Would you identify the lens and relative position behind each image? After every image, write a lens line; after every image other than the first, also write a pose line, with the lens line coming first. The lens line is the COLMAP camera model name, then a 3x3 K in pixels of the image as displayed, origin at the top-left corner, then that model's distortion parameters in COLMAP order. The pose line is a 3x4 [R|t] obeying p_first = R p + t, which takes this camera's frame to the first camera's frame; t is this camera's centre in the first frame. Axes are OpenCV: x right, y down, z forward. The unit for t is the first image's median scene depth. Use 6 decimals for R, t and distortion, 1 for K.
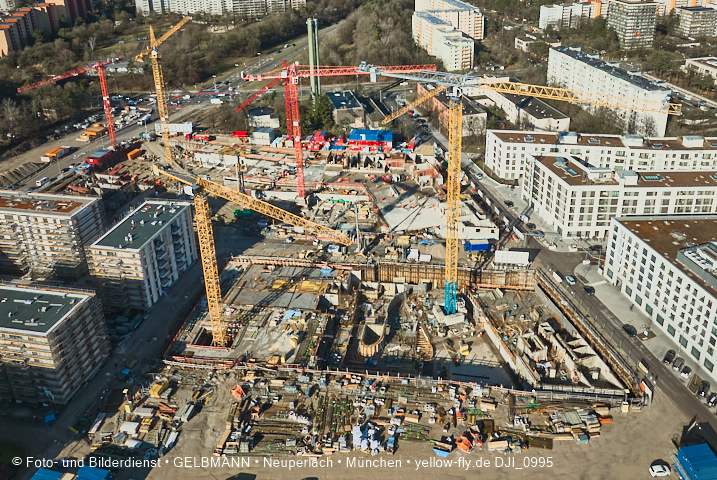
lens RADIAL K [[571.5, 0, 401.5], [0, 571.5, 115.5], [0, 0, 1]] dist [-0.031639, -0.002129]
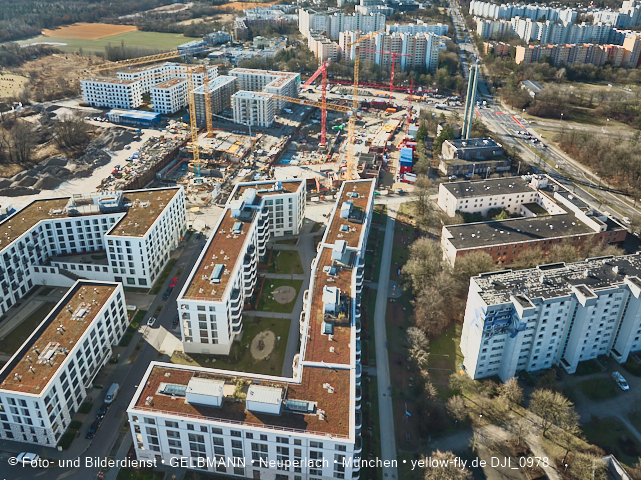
lens RADIAL K [[459.0, 0, 320.0], [0, 459.0, 136.8], [0, 0, 1]] dist [-0.037928, 0.007636]
pose [[-0.093144, 0.361384, -0.927753, 1.175770], [-0.369197, 0.852839, 0.369270, -0.405812], [0.924672, 0.376918, 0.053985, 1.058402]]
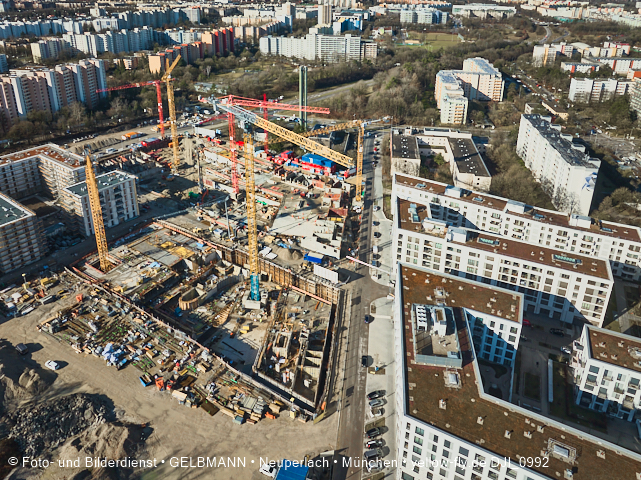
lens RADIAL K [[455.7, 0, 312.0], [0, 455.7, 137.1], [0, 0, 1]] dist [-0.040849, 0.006526]
pose [[0.893068, 0.155736, -0.422108, 0.490251], [-0.164975, 0.986187, 0.014810, -0.039773], [0.418584, 0.056411, 0.906425, 0.102571]]
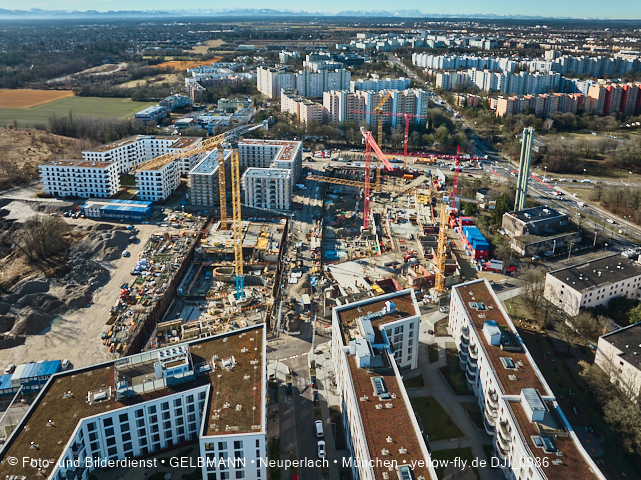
lens RADIAL K [[459.0, 0, 320.0], [0, 459.0, 136.8], [0, 0, 1]] dist [-0.037928, 0.007636]
pose [[0.083436, 0.256348, -0.962977, 0.946954], [-0.361806, 0.908197, 0.210417, -0.287924], [0.928512, 0.330854, 0.168524, 0.742934]]
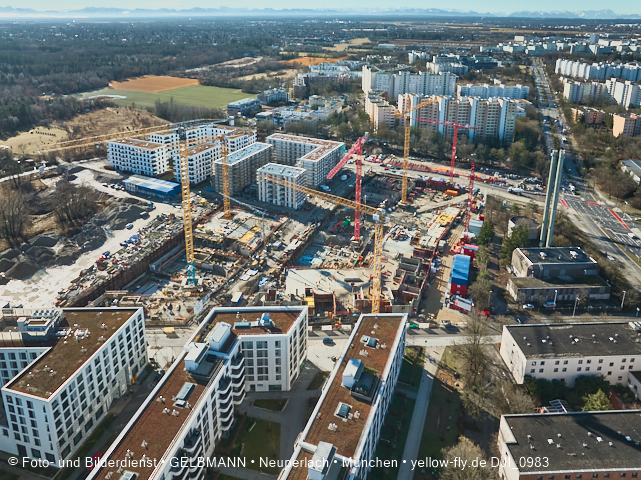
lens RADIAL K [[462.0, 0, 320.0], [0, 462.0, 139.1], [0, 0, 1]] dist [-0.034459, 0.004537]
pose [[-0.256428, 0.252438, -0.933016, 0.880288], [-0.354465, 0.873479, 0.333750, -0.431433], [0.899222, 0.416304, -0.134504, 1.123951]]
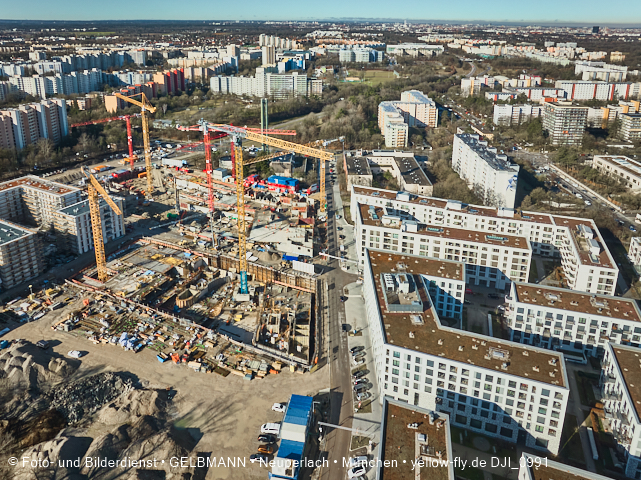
lens RADIAL K [[456.8, 0, 310.6], [0, 456.8, 135.6], [0, 0, 1]] dist [-0.040075, 0.003523]
pose [[0.944178, 0.084284, -0.318472, 0.503203], [-0.119620, 0.988450, -0.093046, 0.029567], [0.306951, 0.125948, 0.943355, -0.082935]]
